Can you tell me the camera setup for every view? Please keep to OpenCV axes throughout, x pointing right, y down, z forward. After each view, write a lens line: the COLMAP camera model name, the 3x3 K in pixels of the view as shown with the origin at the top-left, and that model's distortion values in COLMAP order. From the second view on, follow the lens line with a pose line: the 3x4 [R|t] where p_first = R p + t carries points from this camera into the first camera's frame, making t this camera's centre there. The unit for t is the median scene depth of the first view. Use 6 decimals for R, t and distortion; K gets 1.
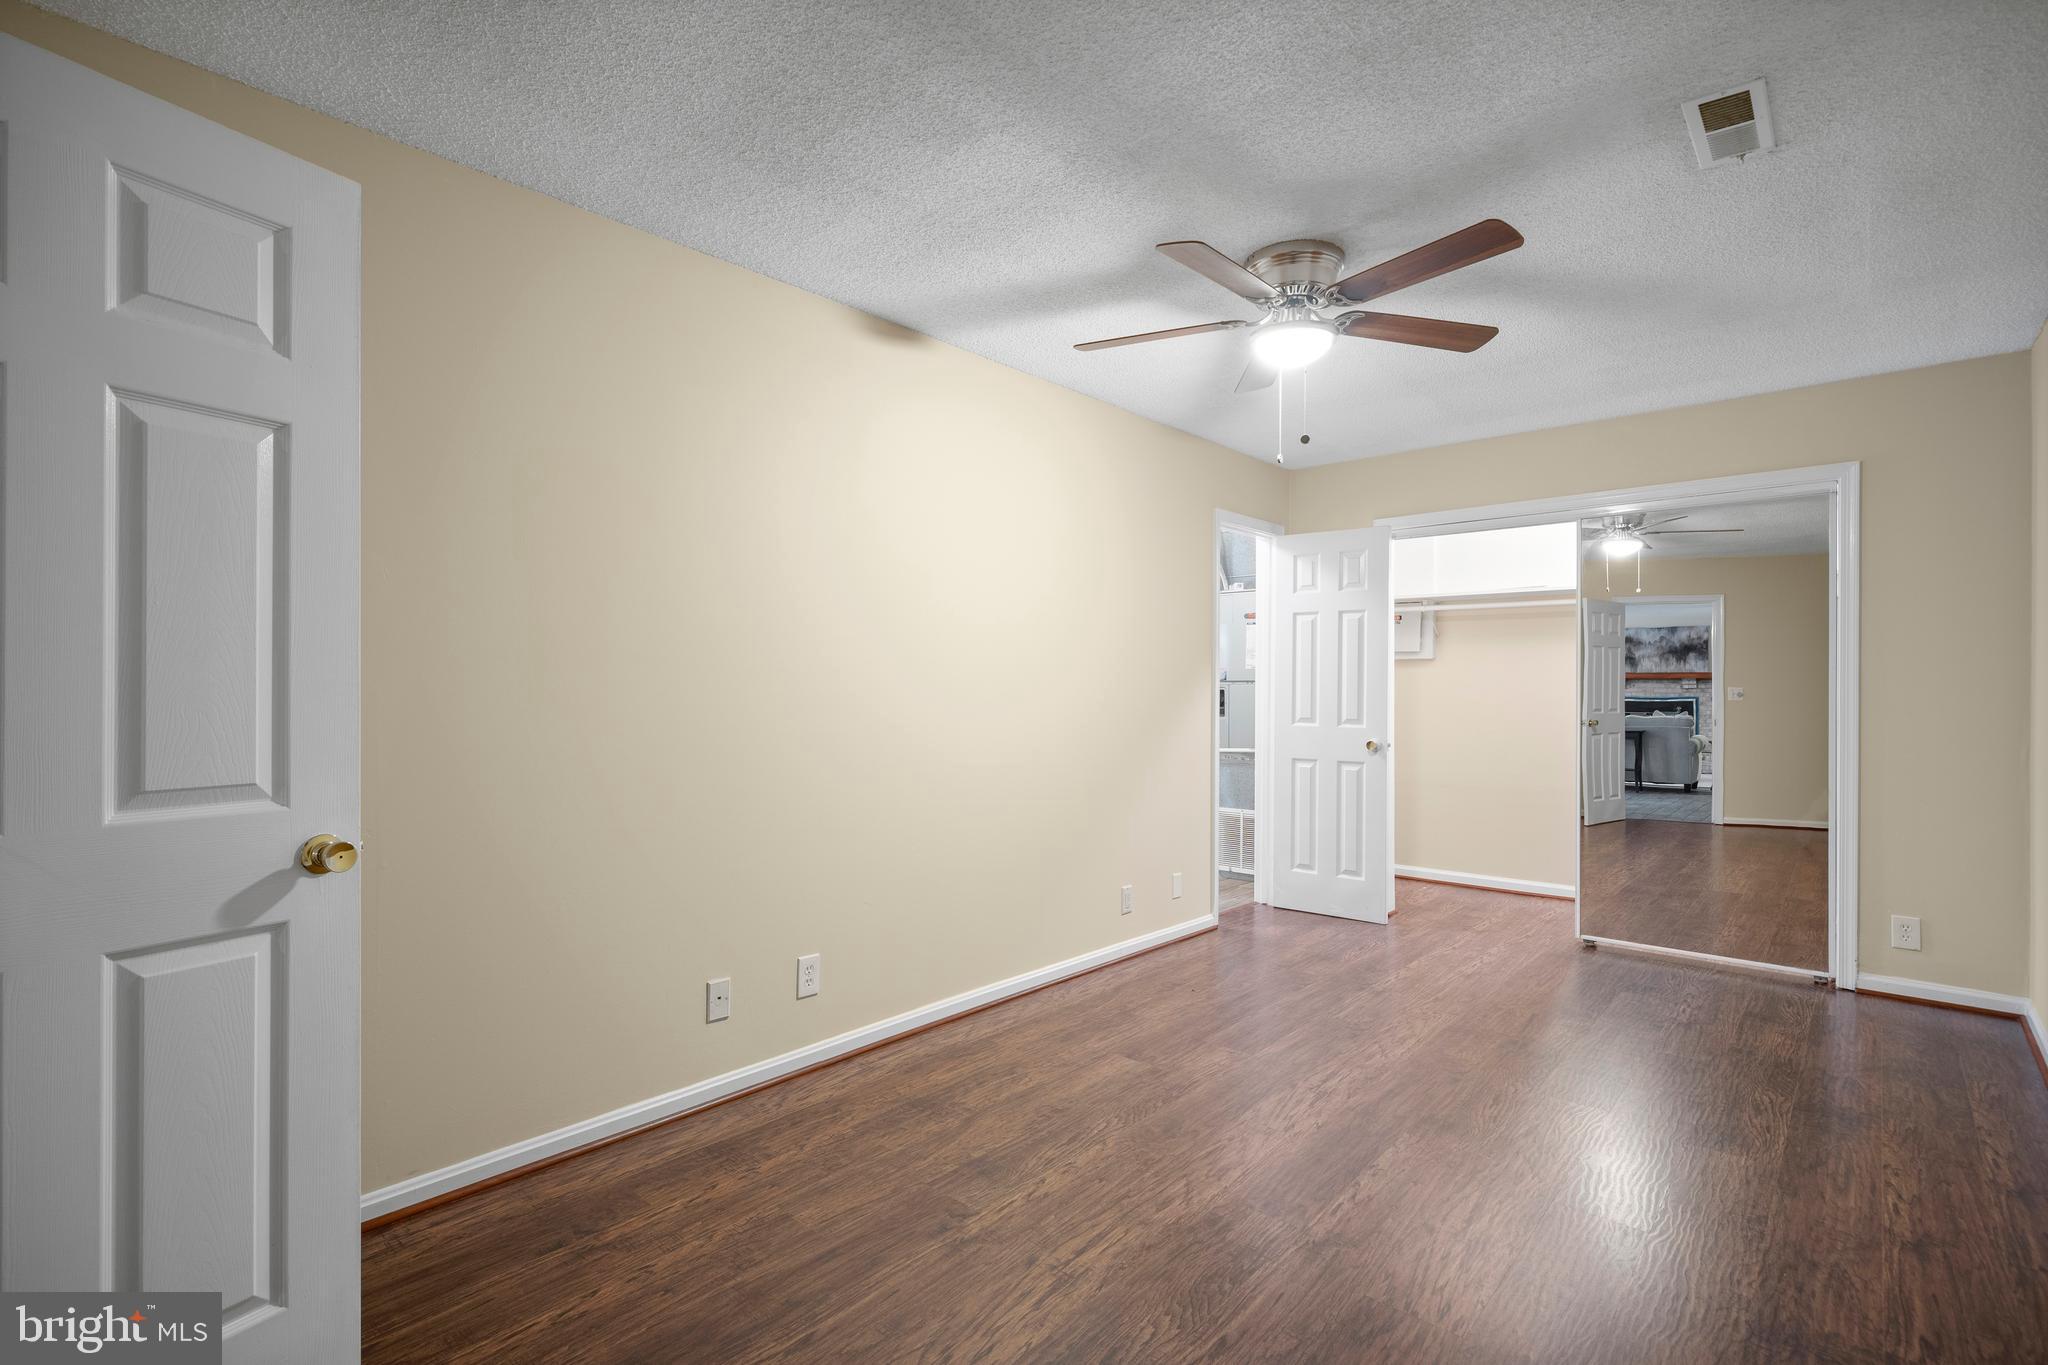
lens RADIAL K [[913.4, 0, 1005.3], [0, 913.4, 690.3], [0, 0, 1]] dist [0.005710, 0.000224]
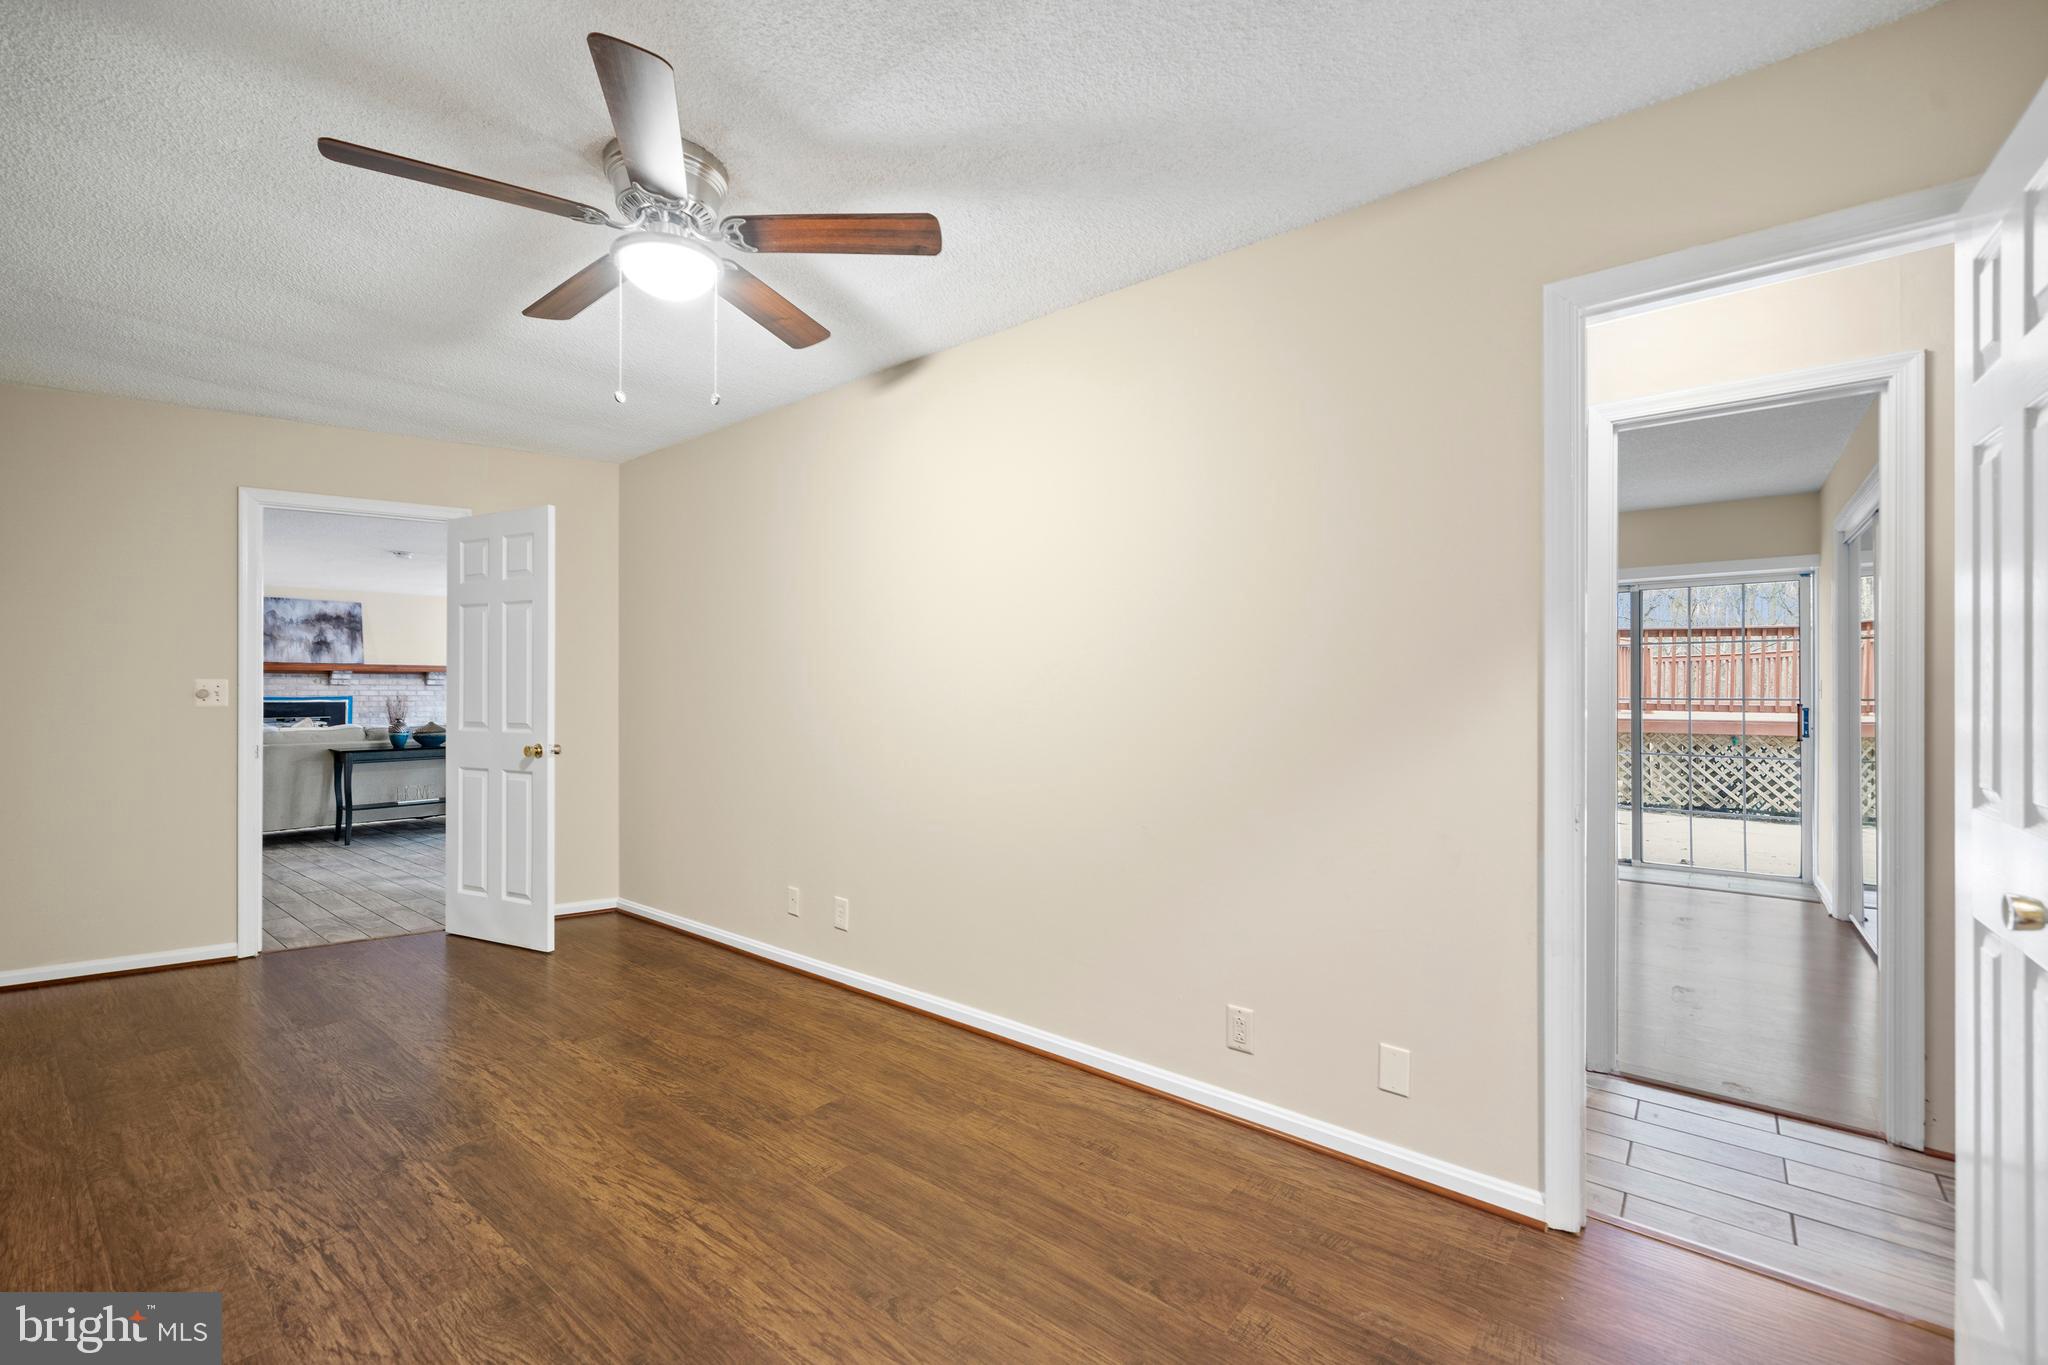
lens RADIAL K [[844.0, 0, 1001.9], [0, 844.0, 686.1], [0, 0, 1]] dist [0.002939, 0.000208]
pose [[0.077505, -0.004775, -0.996980, 1.026102], [0.000610, 0.999989, -0.004742, -0.004488], [0.996992, -0.000240, 0.077508, 1.162305]]
